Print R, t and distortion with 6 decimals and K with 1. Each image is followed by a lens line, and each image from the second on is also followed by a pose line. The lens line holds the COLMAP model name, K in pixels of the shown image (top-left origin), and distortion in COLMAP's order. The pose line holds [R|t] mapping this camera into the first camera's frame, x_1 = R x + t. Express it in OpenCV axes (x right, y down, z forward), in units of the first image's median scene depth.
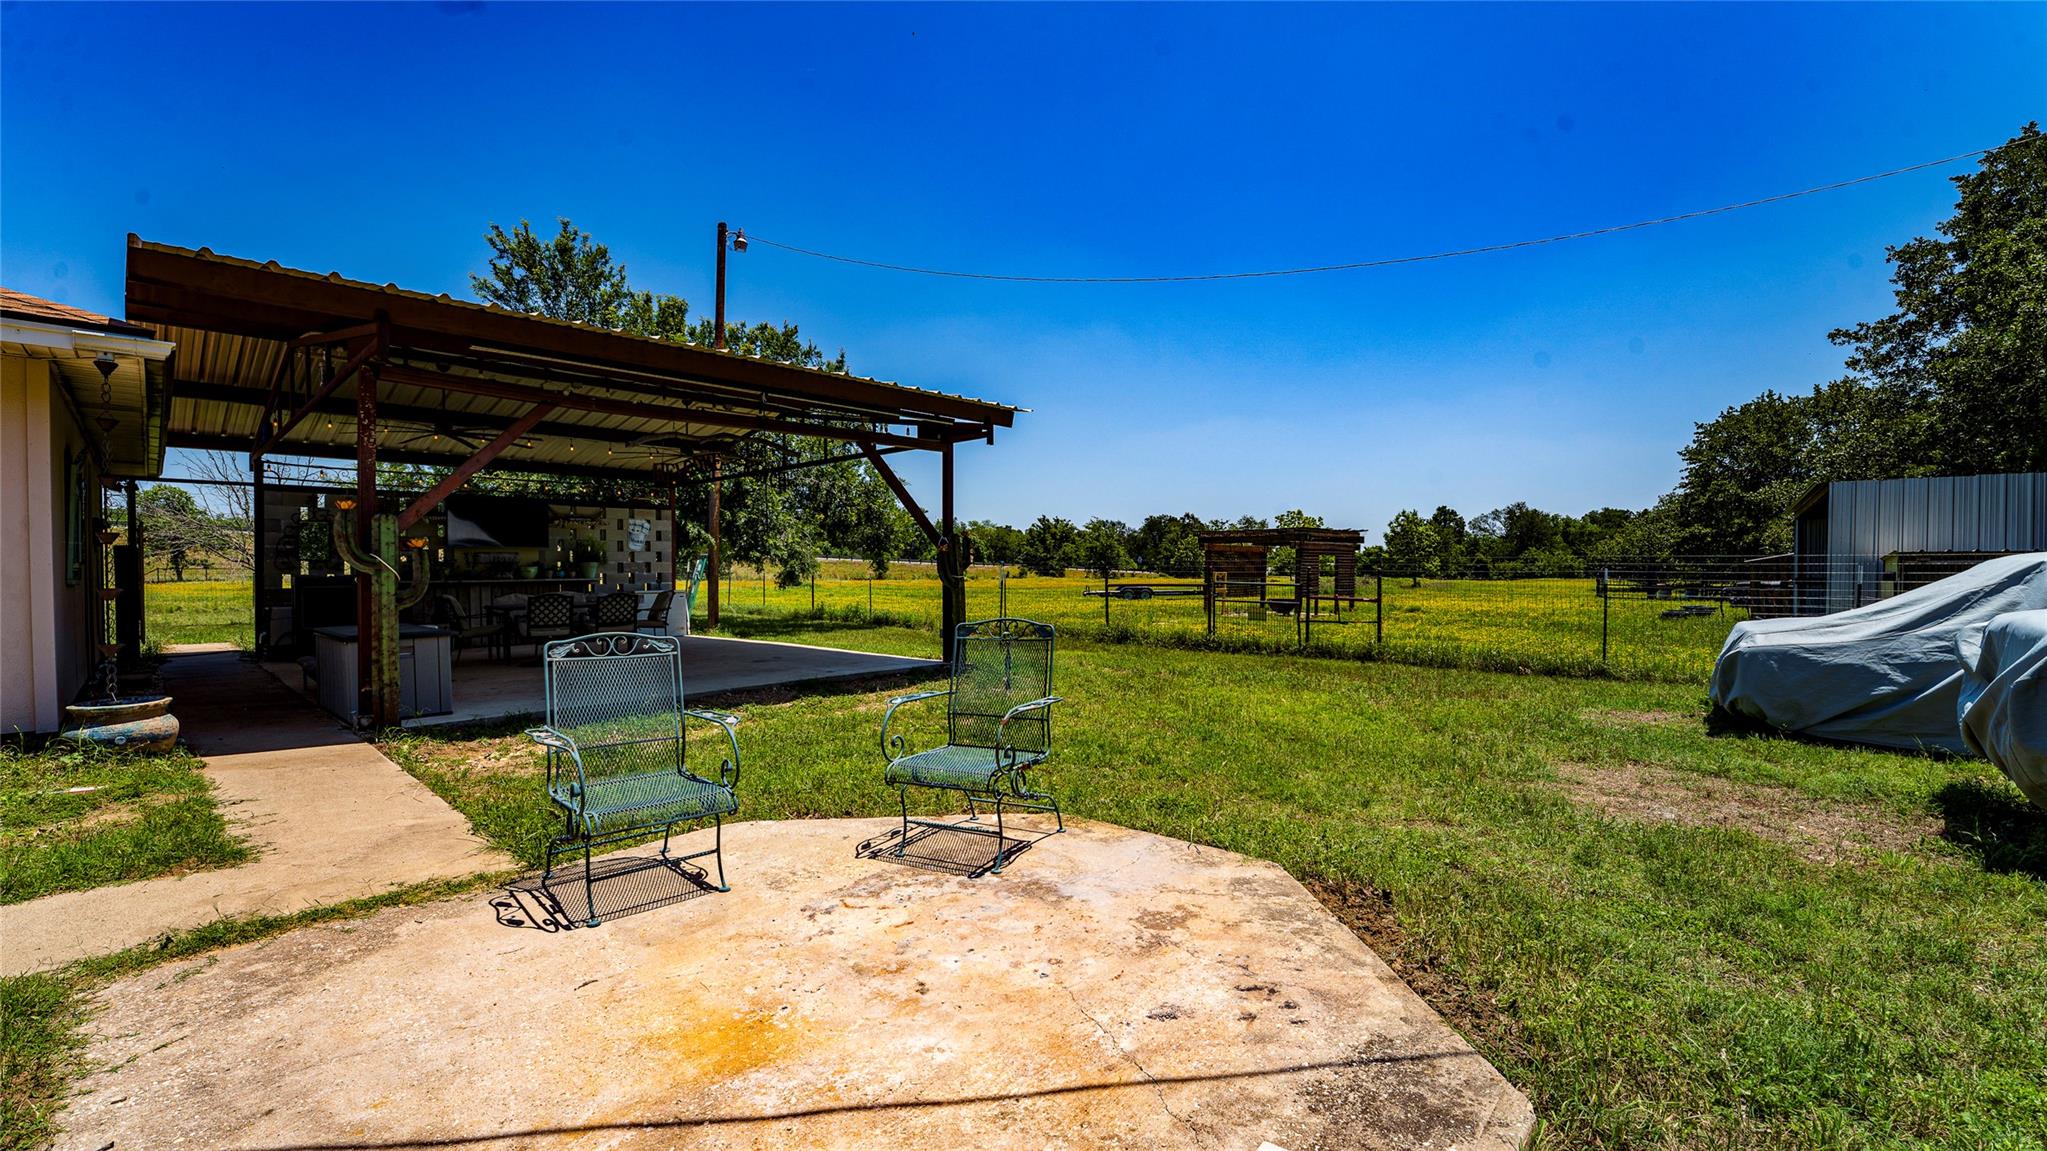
lens RADIAL K [[852.8, 0, 1018.2], [0, 852.8, 579.4], [0, 0, 1]] dist [-0.016480, 0.001459]
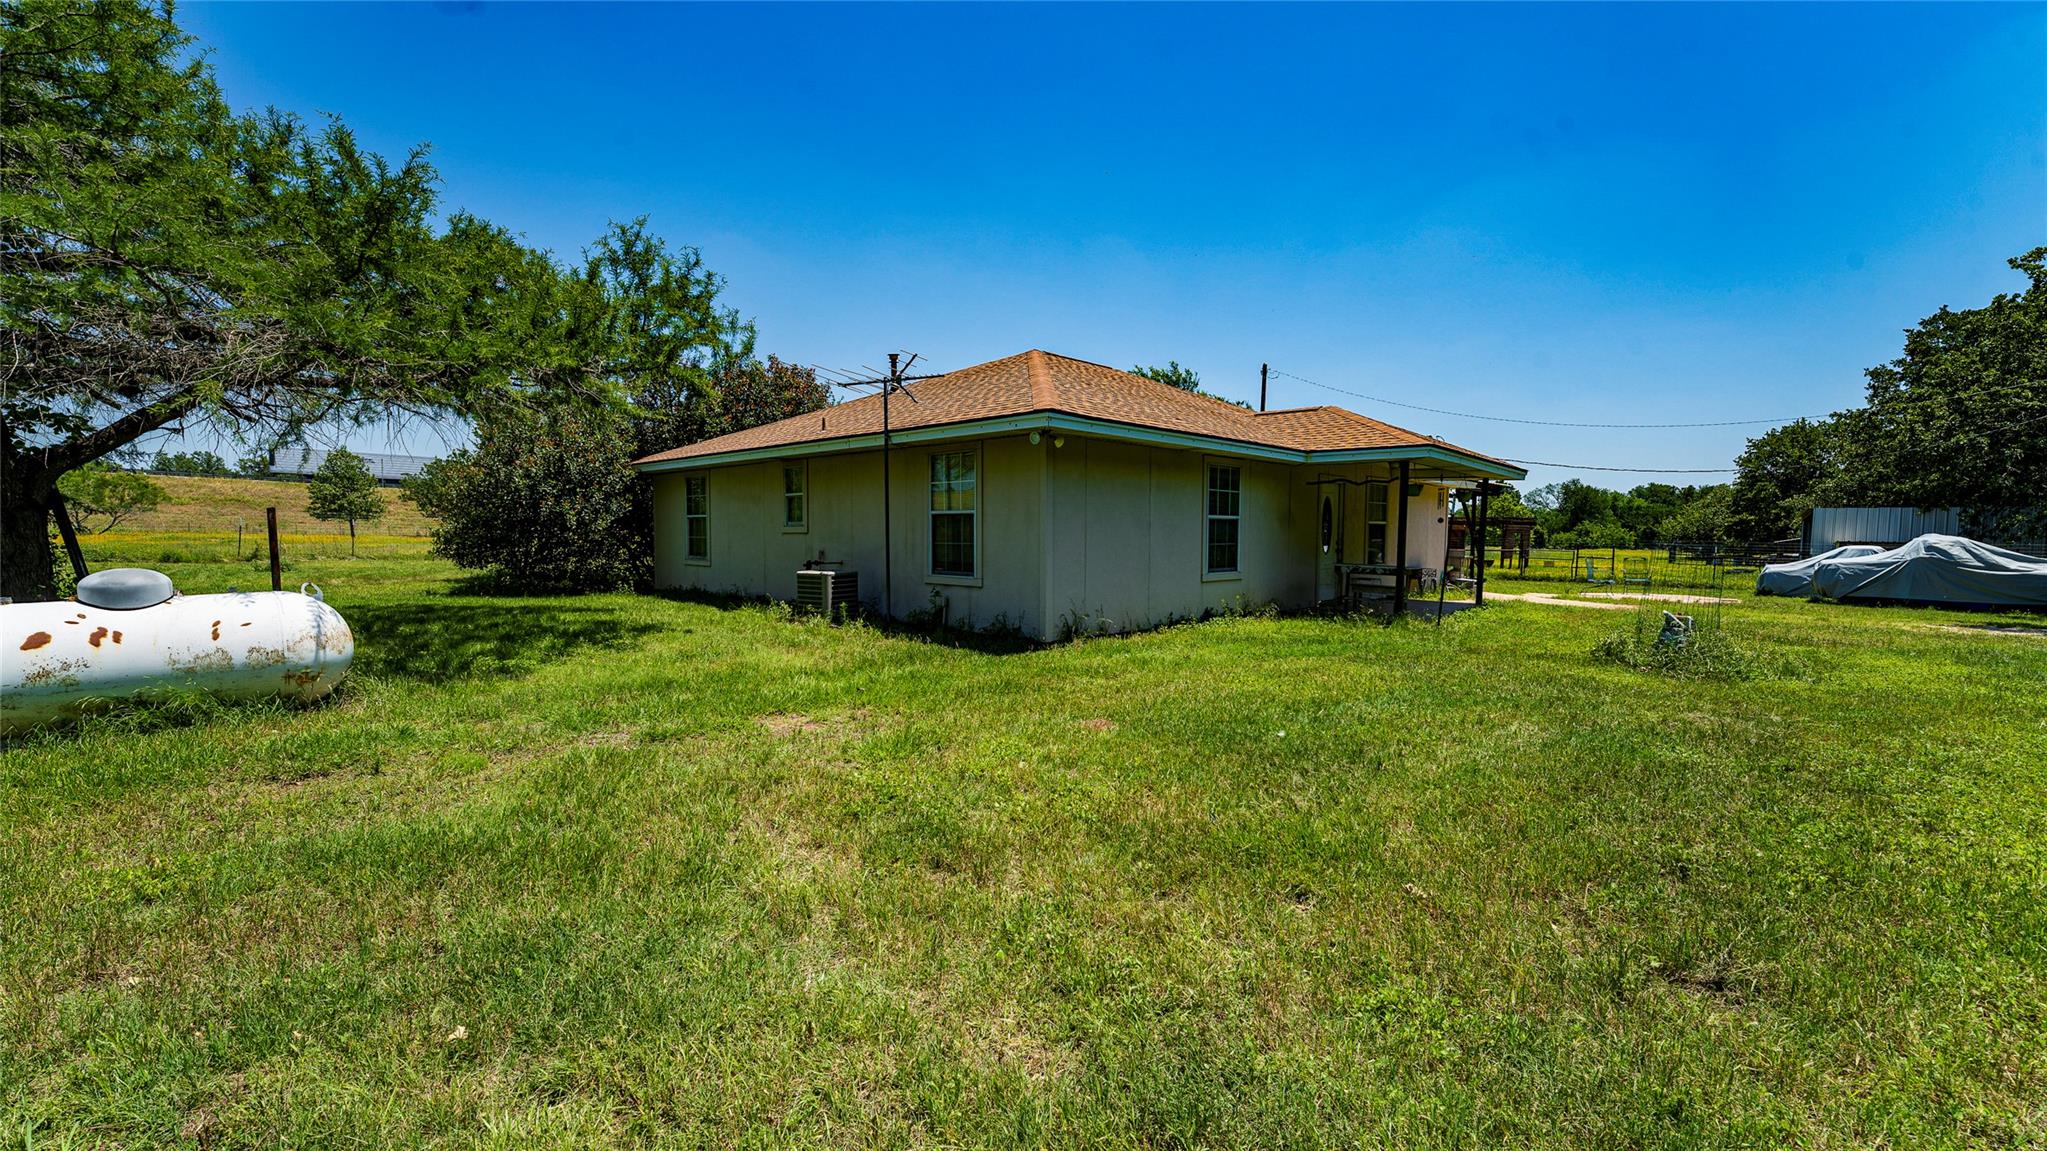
lens RADIAL K [[852.8, 0, 1024.8], [0, 852.8, 579.0], [0, 0, 1]] dist [-0.016480, 0.001459]
pose [[0.999644, 0.015962, -0.021382, -0.377598], [-0.015005, 0.998911, 0.044179, 0.000984], [0.022064, -0.043842, 0.998795, -0.451442]]
